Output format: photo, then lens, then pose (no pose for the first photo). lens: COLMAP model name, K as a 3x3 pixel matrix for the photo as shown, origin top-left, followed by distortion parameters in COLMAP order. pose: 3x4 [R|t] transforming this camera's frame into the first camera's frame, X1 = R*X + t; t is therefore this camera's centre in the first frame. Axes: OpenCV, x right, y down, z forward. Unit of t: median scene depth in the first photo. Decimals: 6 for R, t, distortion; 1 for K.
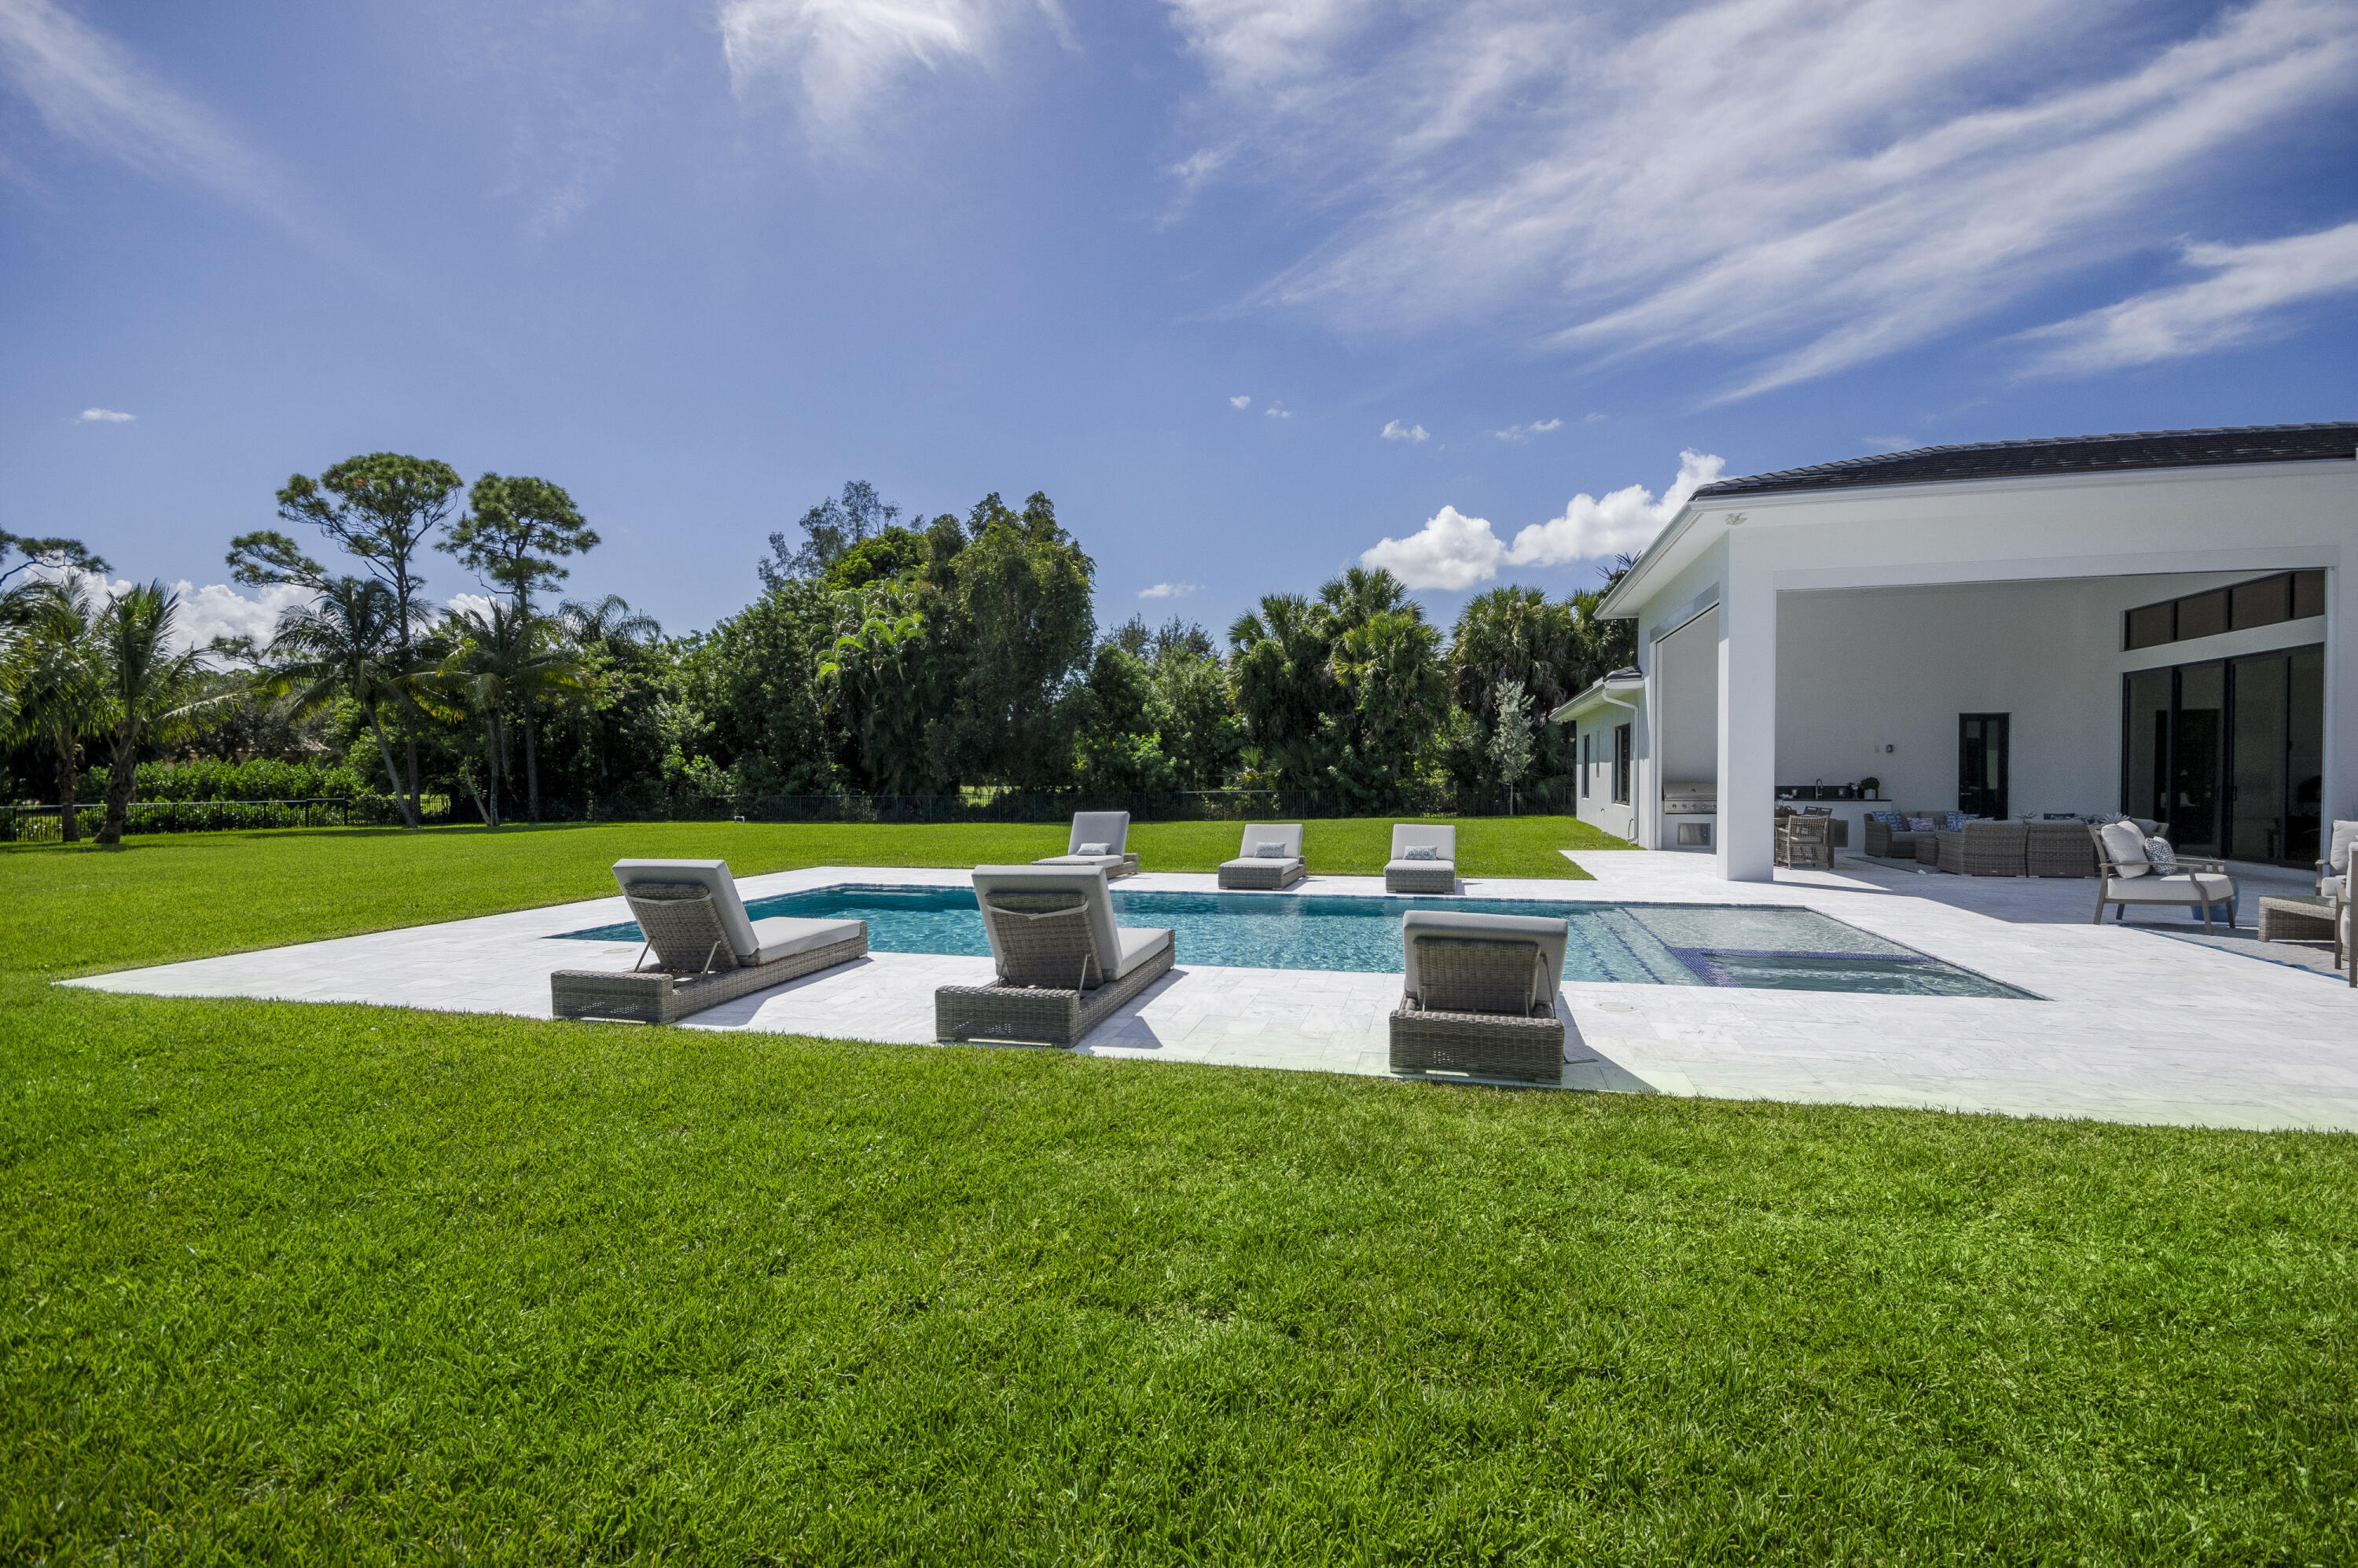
lens RADIAL K [[1026.6, 0, 1185.9], [0, 1026.6, 799.4], [0, 0, 1]] dist [0.001510, -0.006226]
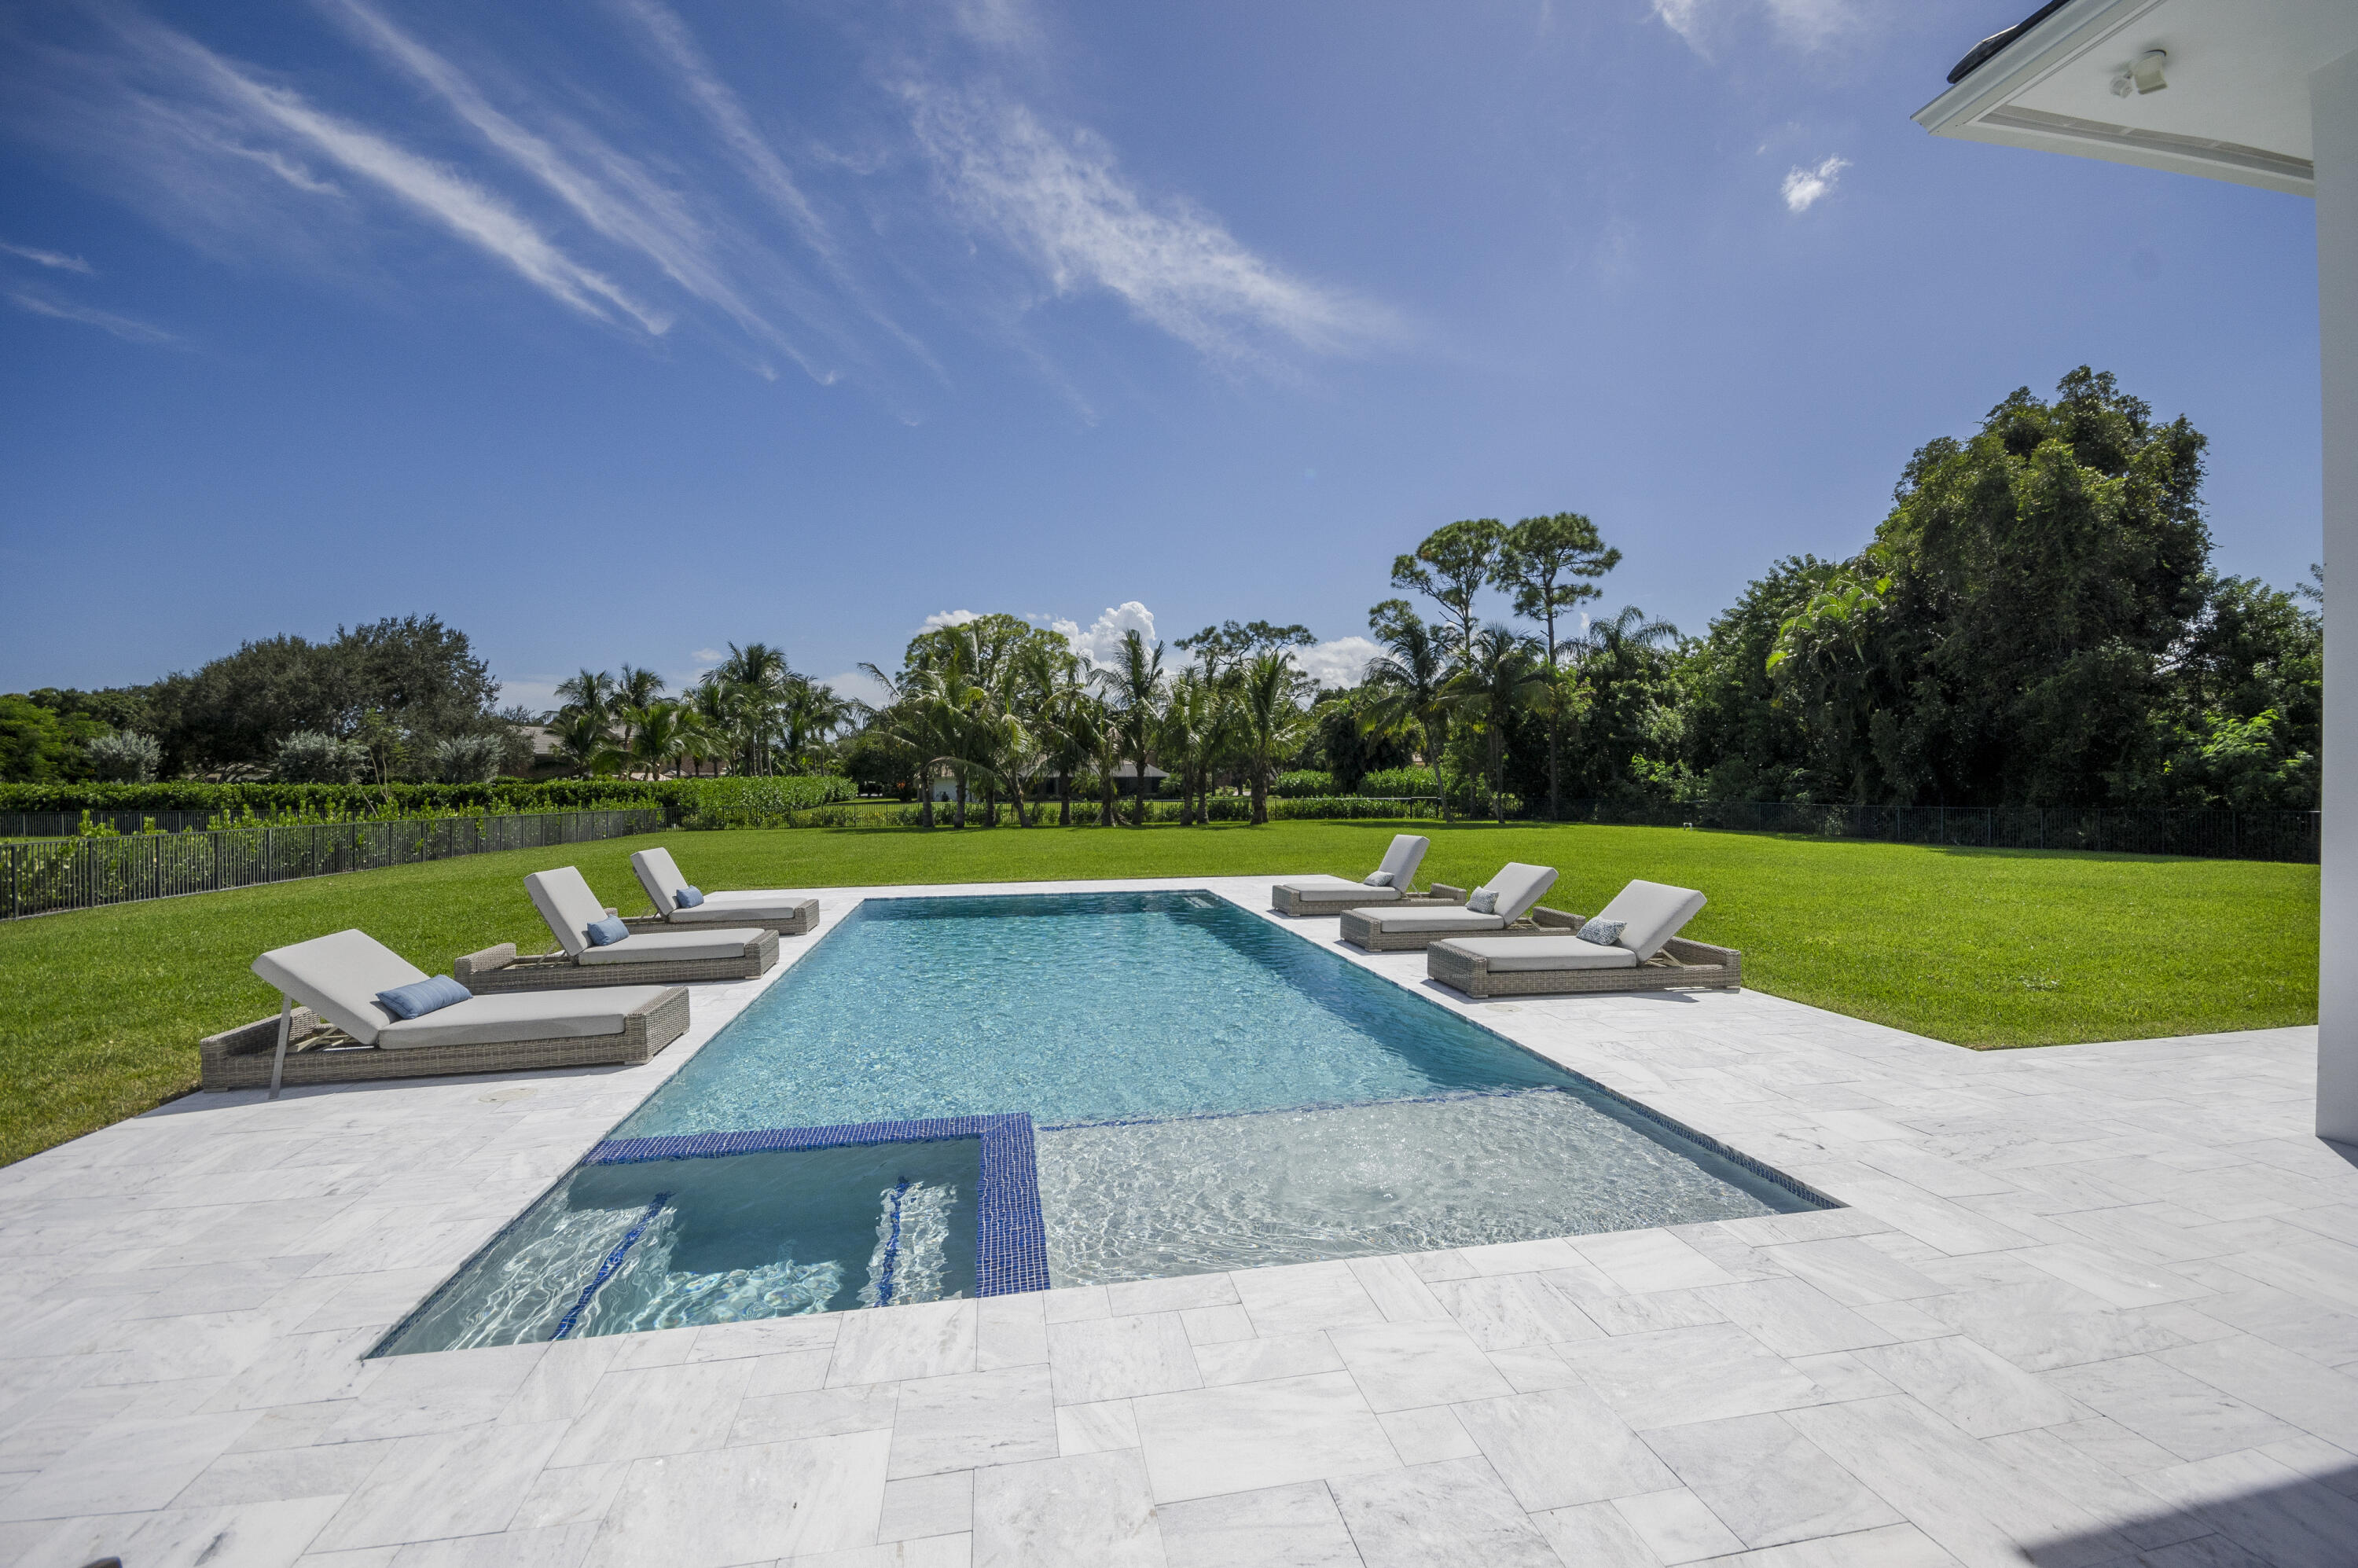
lens RADIAL K [[1026.6, 0, 1195.7], [0, 1026.6, 784.9], [0, 0, 1]] dist [0.001510, -0.006226]
pose [[0.438710, 0.005677, -0.898611, 0.213404], [-0.018101, 0.999833, -0.002520, -0.008349], [0.898447, 0.017371, 0.438739, 0.172216]]
